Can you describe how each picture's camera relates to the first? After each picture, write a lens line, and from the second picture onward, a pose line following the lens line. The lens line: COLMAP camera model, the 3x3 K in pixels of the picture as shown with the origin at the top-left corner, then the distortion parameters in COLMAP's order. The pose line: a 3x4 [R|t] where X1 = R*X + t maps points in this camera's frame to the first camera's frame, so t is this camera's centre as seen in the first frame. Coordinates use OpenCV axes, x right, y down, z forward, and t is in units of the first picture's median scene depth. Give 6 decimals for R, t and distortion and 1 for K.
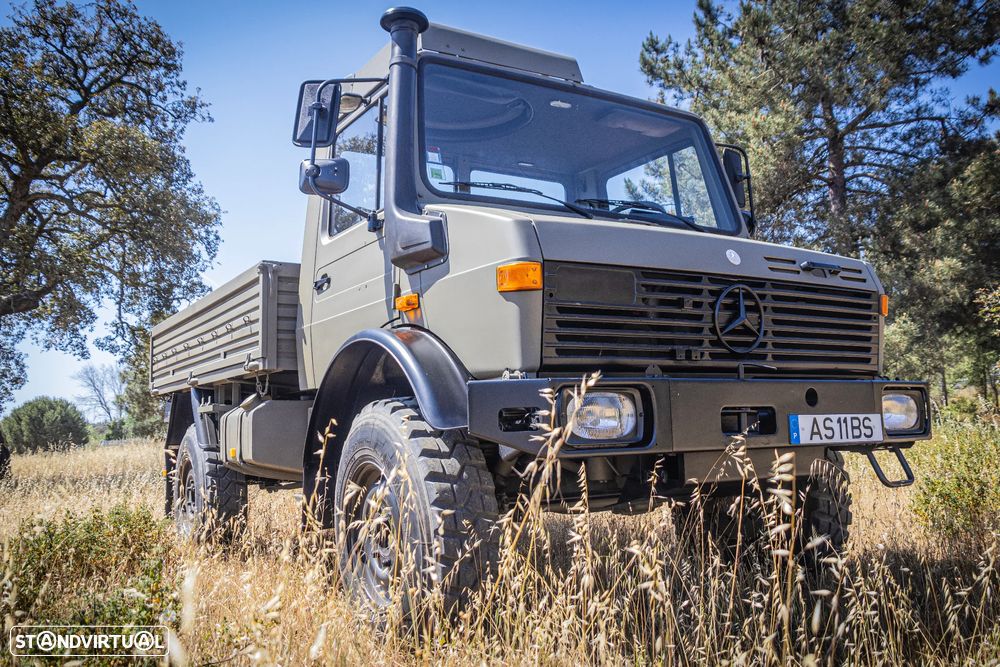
lens RADIAL K [[861.0, 0, 500.0], [0, 861.0, 333.5], [0, 0, 1]] dist [0.006029, 0.001767]
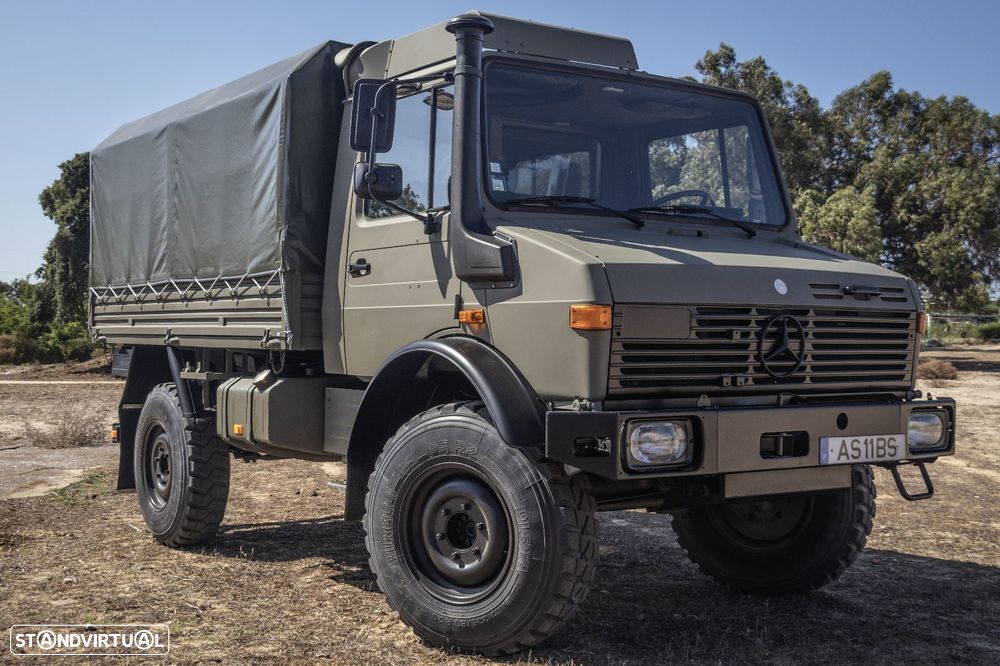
lens RADIAL K [[1263.9, 0, 500.0], [0, 1263.9, 333.0], [0, 0, 1]] dist [-0.003811, -0.004952]
pose [[0.998039, 0.034966, 0.051916, -0.154511], [-0.040285, 0.993633, 0.105220, -0.181944], [-0.047906, -0.107106, 0.993093, -0.542748]]
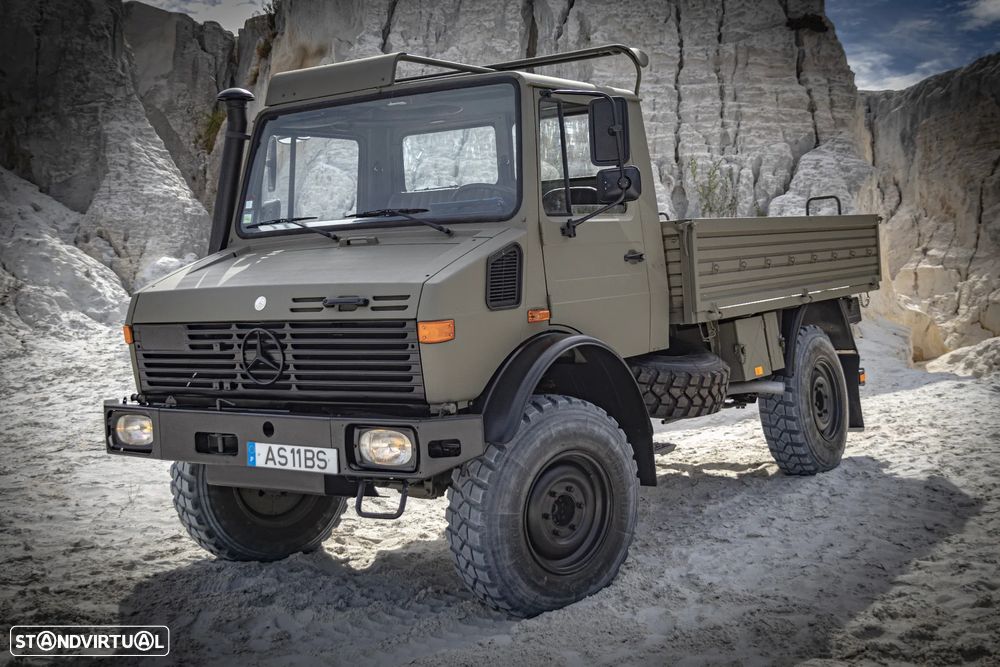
lens RADIAL K [[1230.3, 0, 499.2], [0, 1230.3, 286.2], [0, 0, 1]] dist [-0.037108, -0.014695]
pose [[0.420102, 0.033632, -0.906854, 1.942951], [0.138828, 0.985168, 0.100848, -0.236985], [0.896795, -0.168263, 0.409202, 0.600786]]
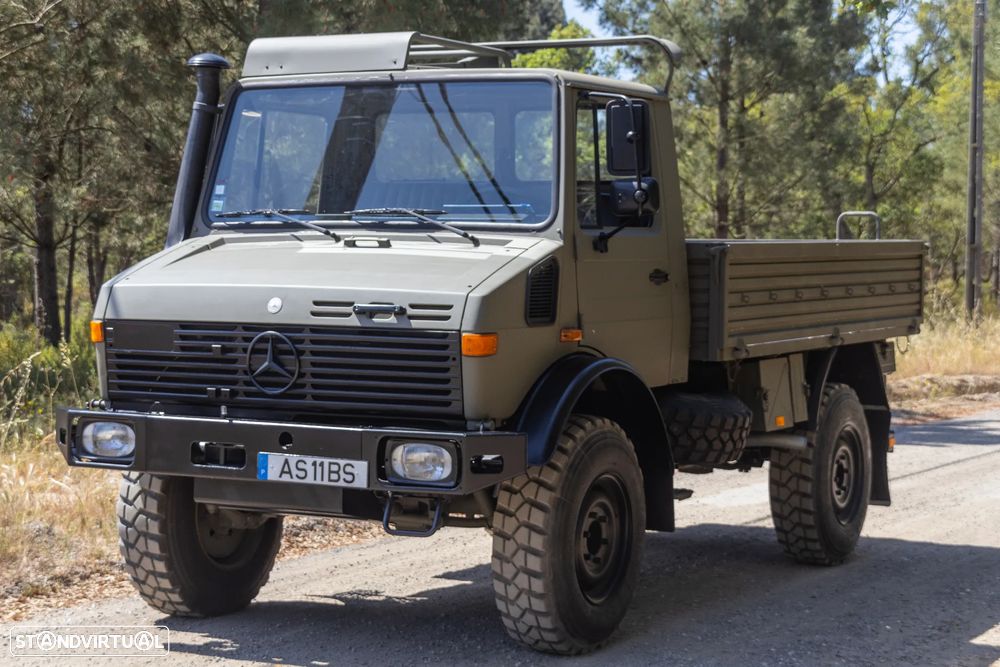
lens RADIAL K [[2073.5, 0, 500.0], [0, 2073.5, 333.5], [0, 0, 1]] dist [-0.046074, -0.181152]
pose [[0.514995, 0.070478, -0.854291, 2.658929], [0.068296, 0.990072, 0.122851, -0.355117], [0.854468, -0.121613, 0.505069, -0.089652]]
